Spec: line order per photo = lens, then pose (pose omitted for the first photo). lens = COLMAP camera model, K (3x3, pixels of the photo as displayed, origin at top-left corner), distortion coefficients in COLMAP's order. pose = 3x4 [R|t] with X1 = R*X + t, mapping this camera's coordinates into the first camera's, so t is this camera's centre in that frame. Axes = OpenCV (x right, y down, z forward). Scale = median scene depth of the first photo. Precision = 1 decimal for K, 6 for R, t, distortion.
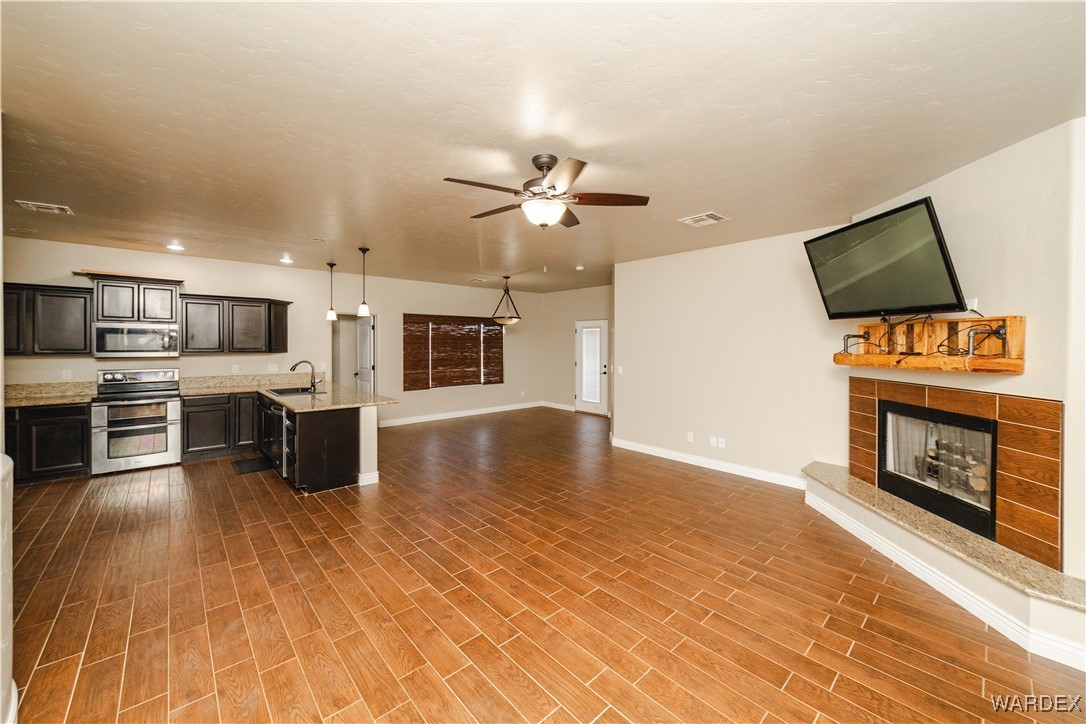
lens RADIAL K [[409.5, 0, 545.2], [0, 409.5, 344.0], [0, 0, 1]] dist [-0.018181, 0.007396]
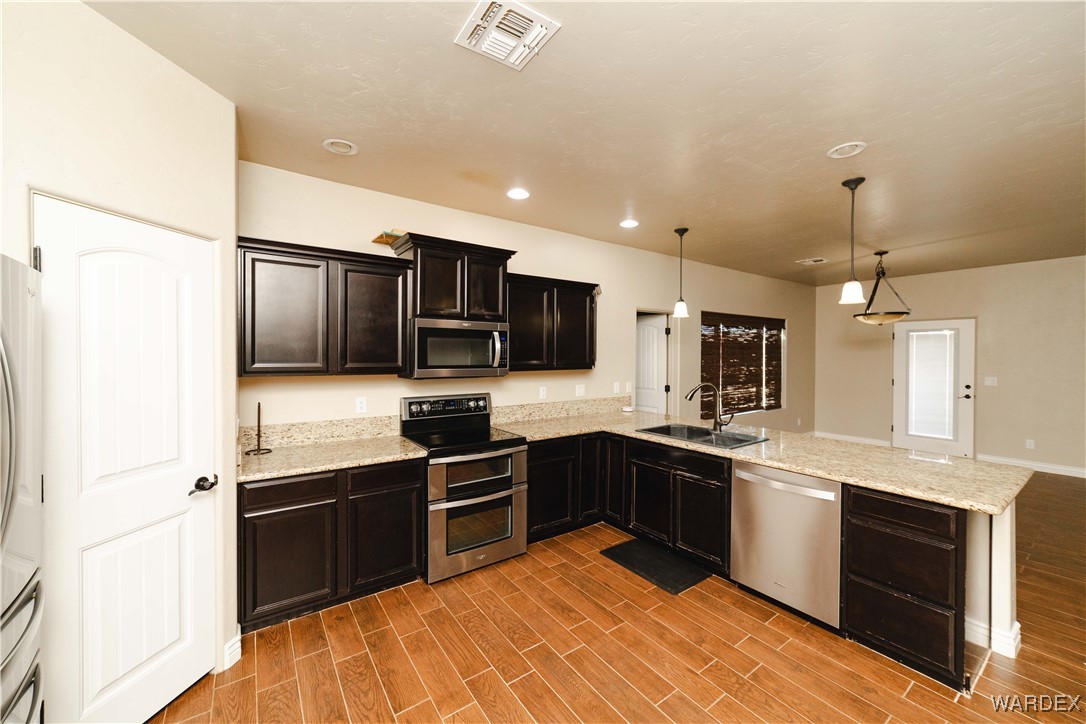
lens RADIAL K [[406.9, 0, 540.3], [0, 406.9, 356.0], [0, 0, 1]] dist [-0.000066, 0.000227]
pose [[0.991704, -0.000720, -0.128538, -0.483954], [0.001248, 0.999991, 0.004027, -0.000534], [0.128534, -0.004154, 0.991696, 0.247505]]
